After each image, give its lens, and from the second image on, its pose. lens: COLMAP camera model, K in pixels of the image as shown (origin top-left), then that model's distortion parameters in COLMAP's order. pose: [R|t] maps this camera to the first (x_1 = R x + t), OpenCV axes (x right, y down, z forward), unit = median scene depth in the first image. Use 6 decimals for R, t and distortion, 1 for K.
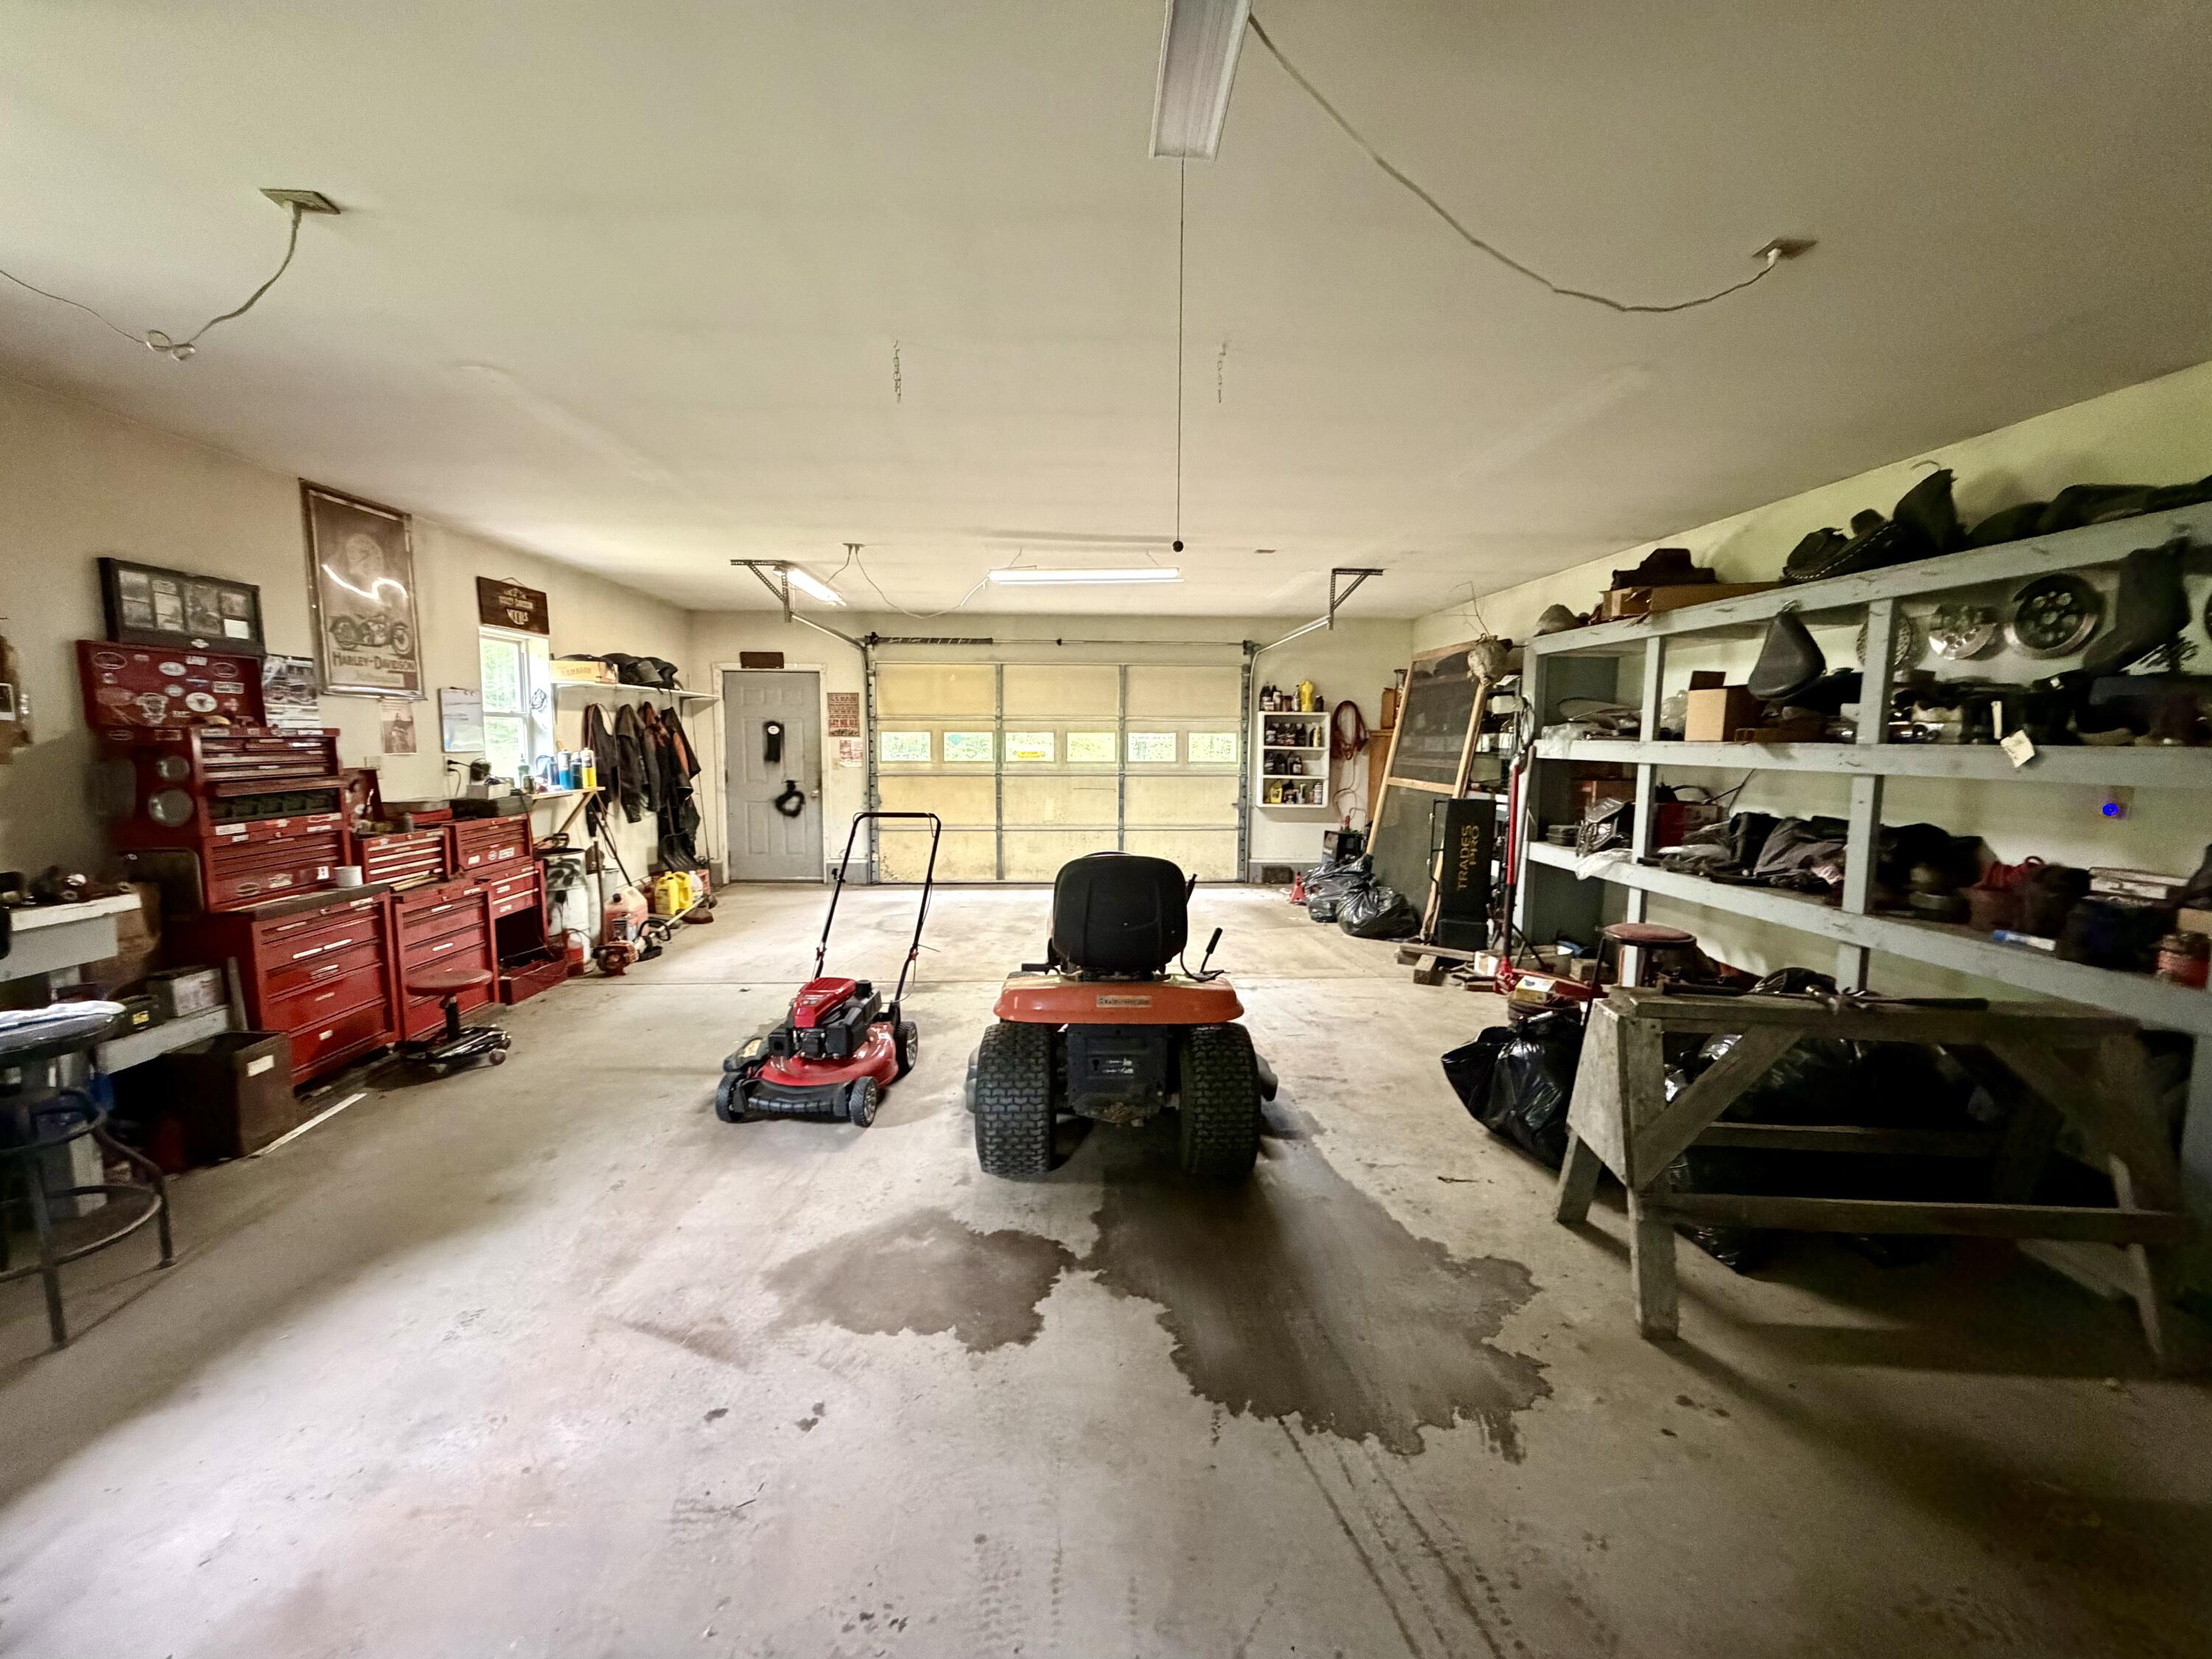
lens RADIAL K [[884.7, 0, 1108.6], [0, 884.7, 827.3], [0, 0, 1]] dist [-0.002587, 0.000229]
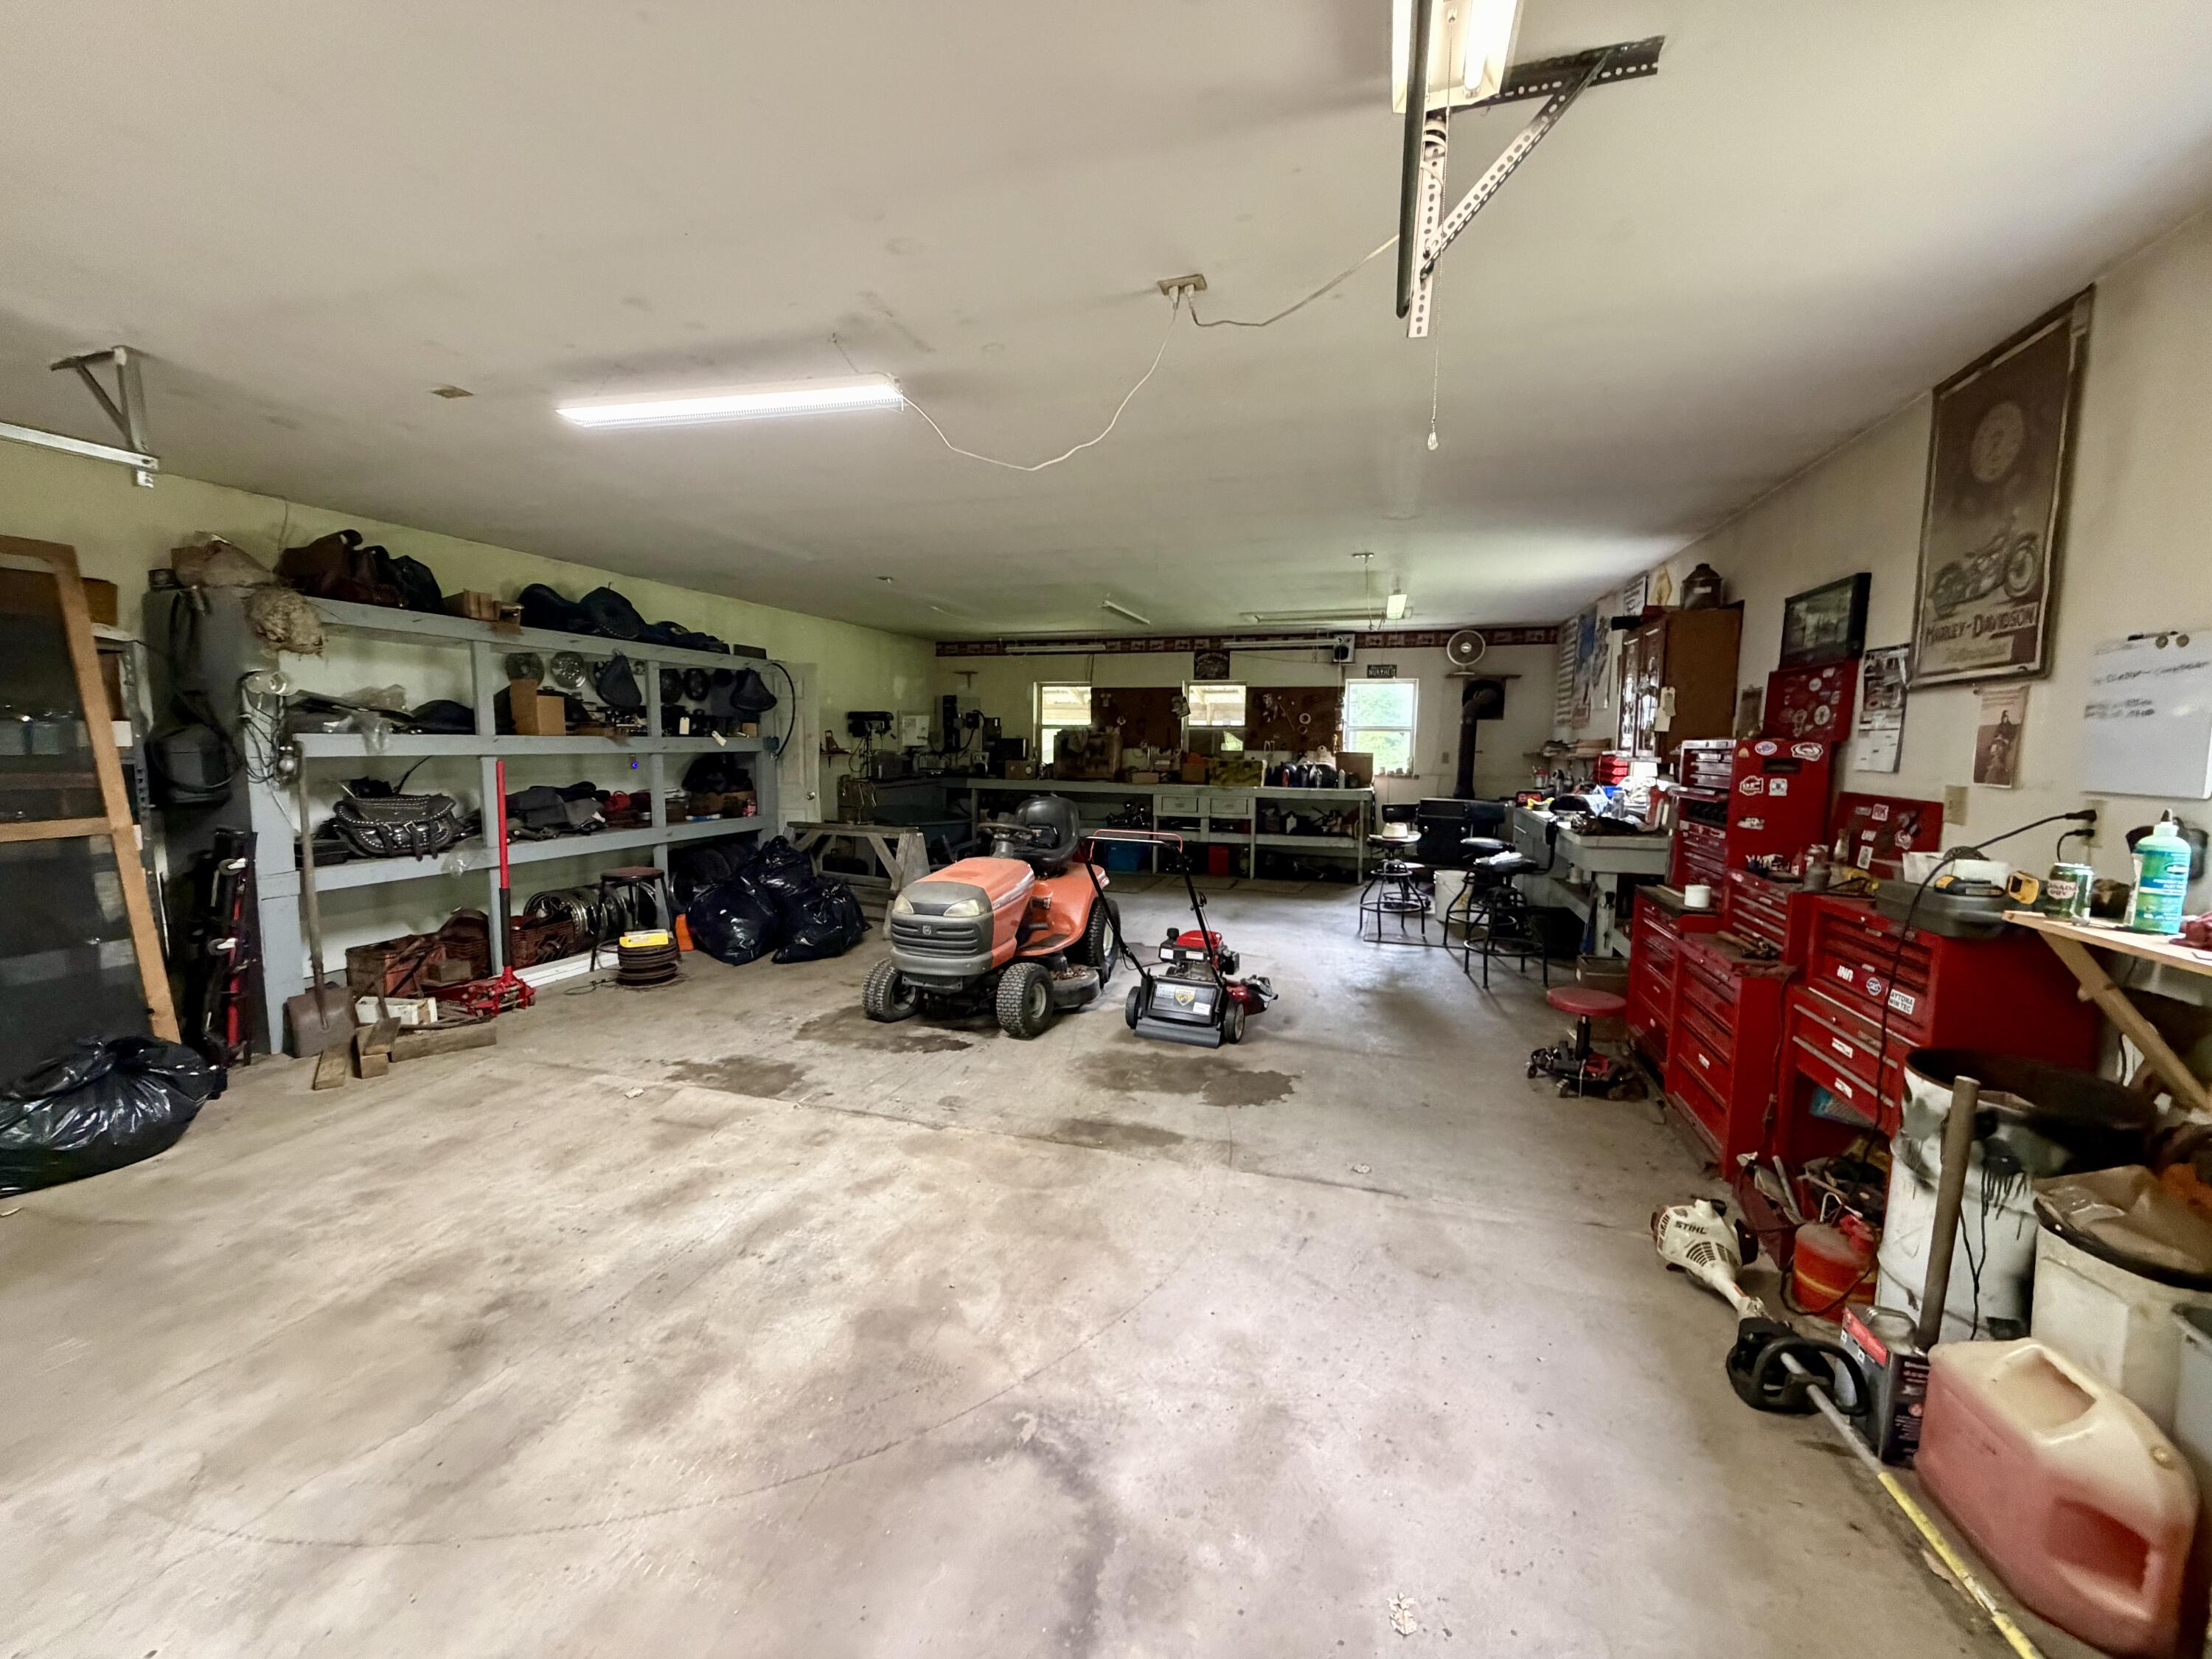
lens RADIAL K [[884.7, 0, 1109.7], [0, 884.7, 834.5], [0, 0, 1]] dist [-0.002587, 0.000229]
pose [[-0.941269, -0.051114, 0.333766, -0.487629], [0.018634, 0.979106, 0.202495, -0.178569], [-0.337142, 0.196822, -0.920650, 1.734935]]
